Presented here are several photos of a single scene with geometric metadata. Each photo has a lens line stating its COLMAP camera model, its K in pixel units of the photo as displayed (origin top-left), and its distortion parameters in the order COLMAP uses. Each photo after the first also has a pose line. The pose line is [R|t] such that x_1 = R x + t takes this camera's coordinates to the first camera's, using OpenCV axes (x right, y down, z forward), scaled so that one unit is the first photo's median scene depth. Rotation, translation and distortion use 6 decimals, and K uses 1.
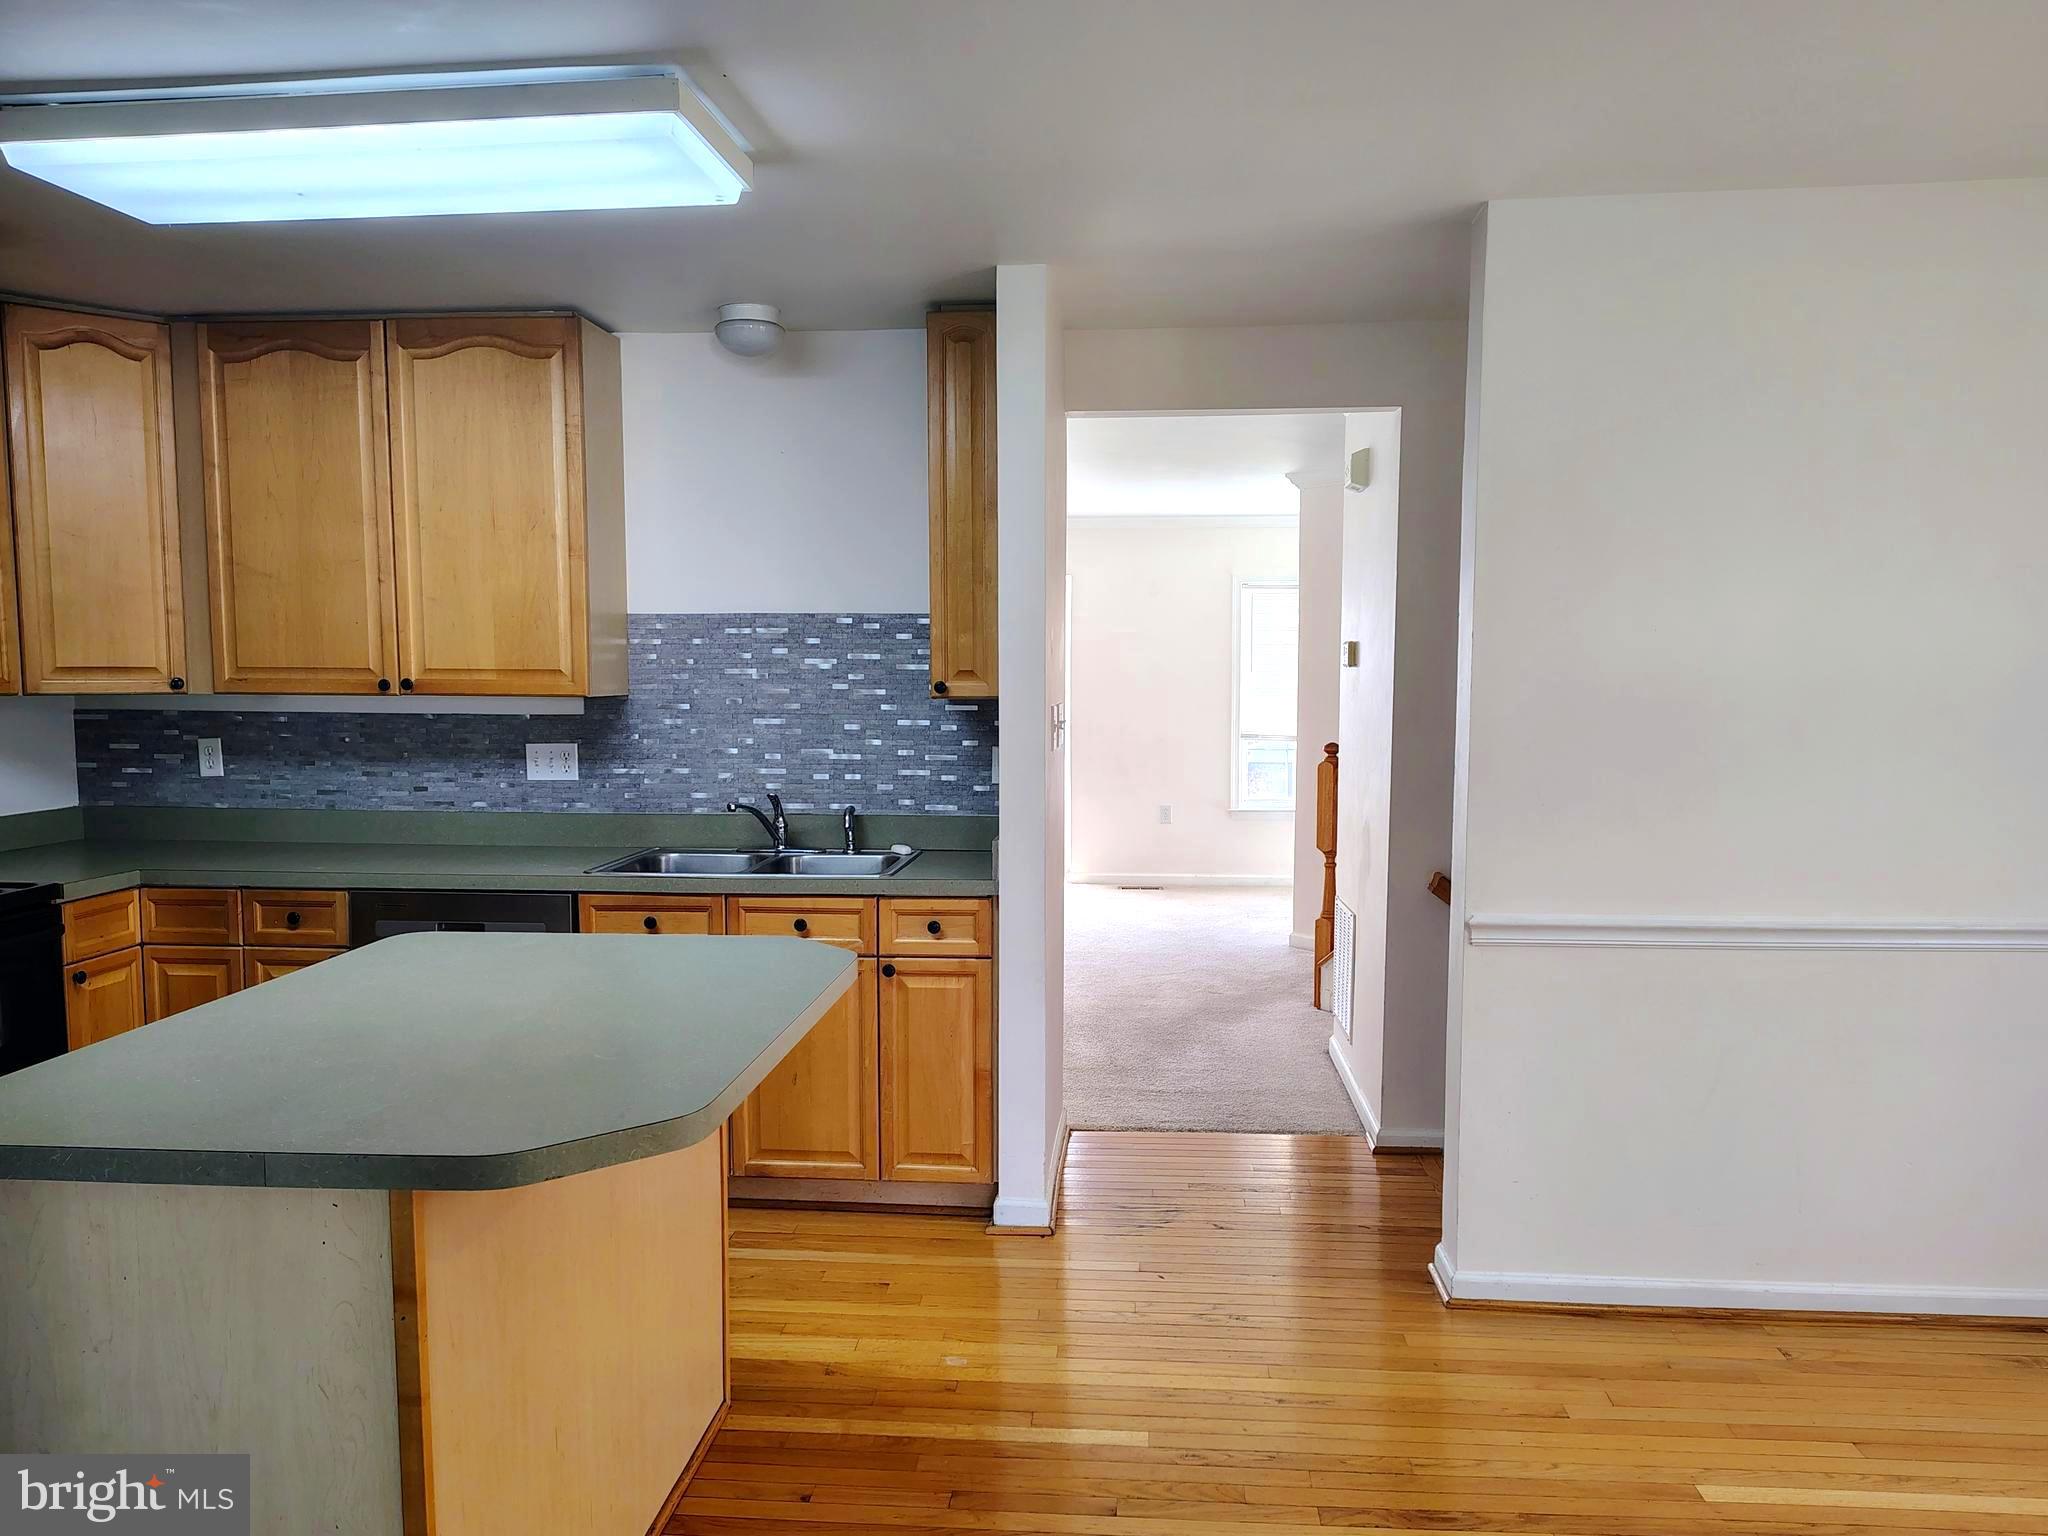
lens RADIAL K [[1455.9, 0, 1024.0], [0, 1455.9, 768.0], [0, 0, 1]] dist [0.065546, -0.054902]
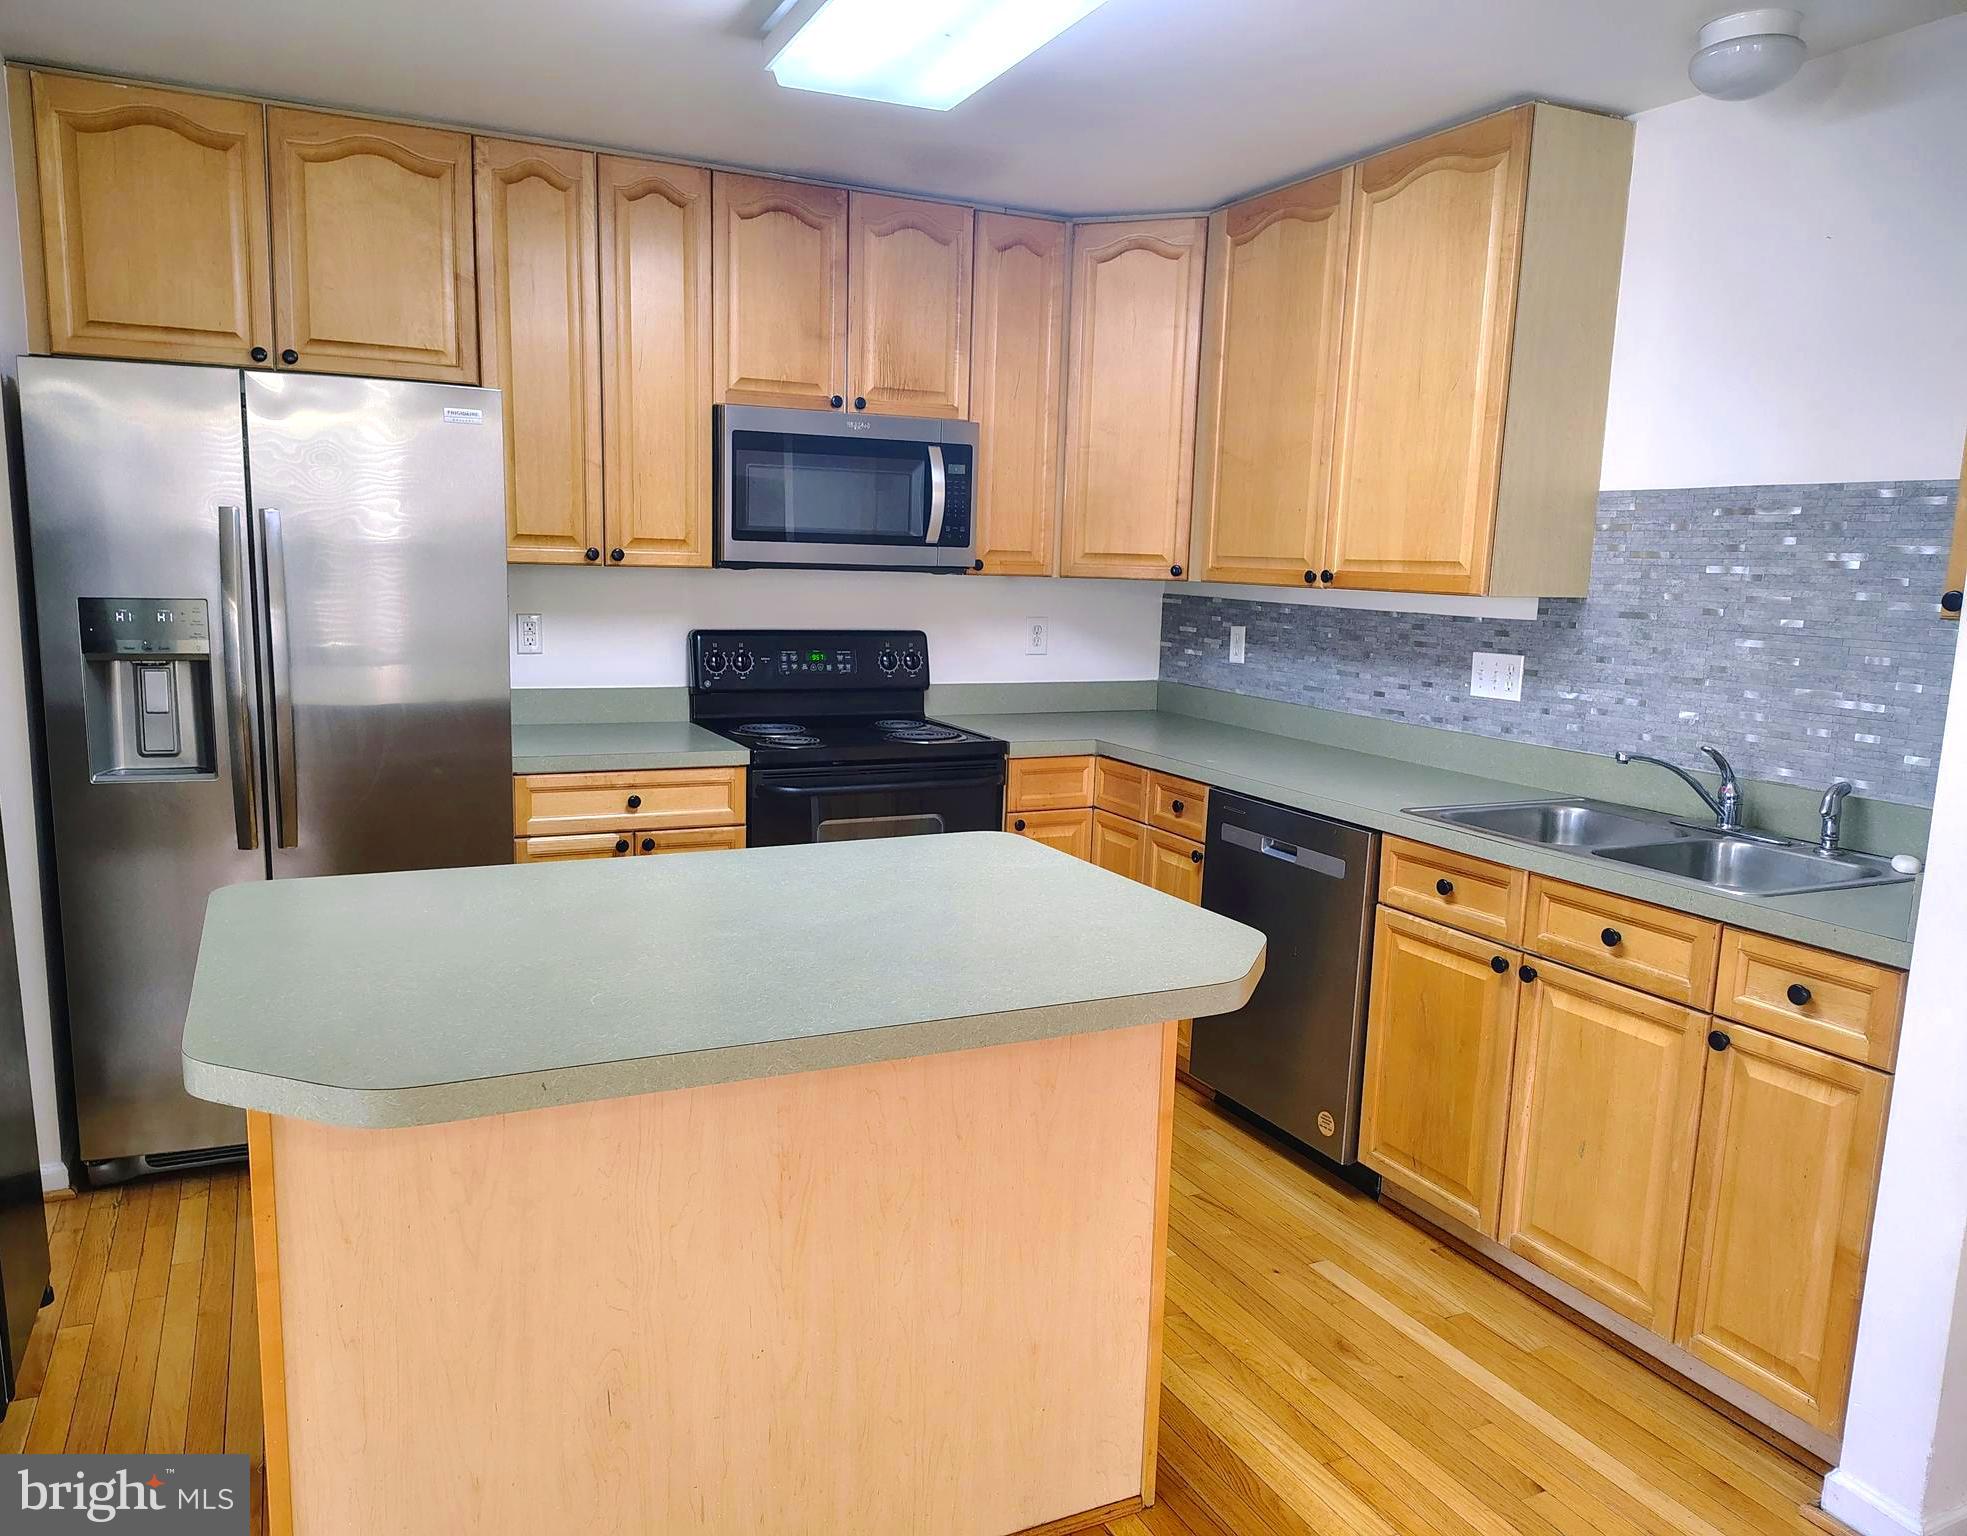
lens RADIAL K [[1401.4, 0, 983.5], [0, 1401.4, 768.0], [0, 0, 1]] dist [0.059508, -0.074792]
pose [[0.515774, 0.141354, -0.844983, 0.220071], [-0.085210, 0.989868, 0.113579, -0.019605], [0.852477, 0.013420, 0.522593, 0.354751]]
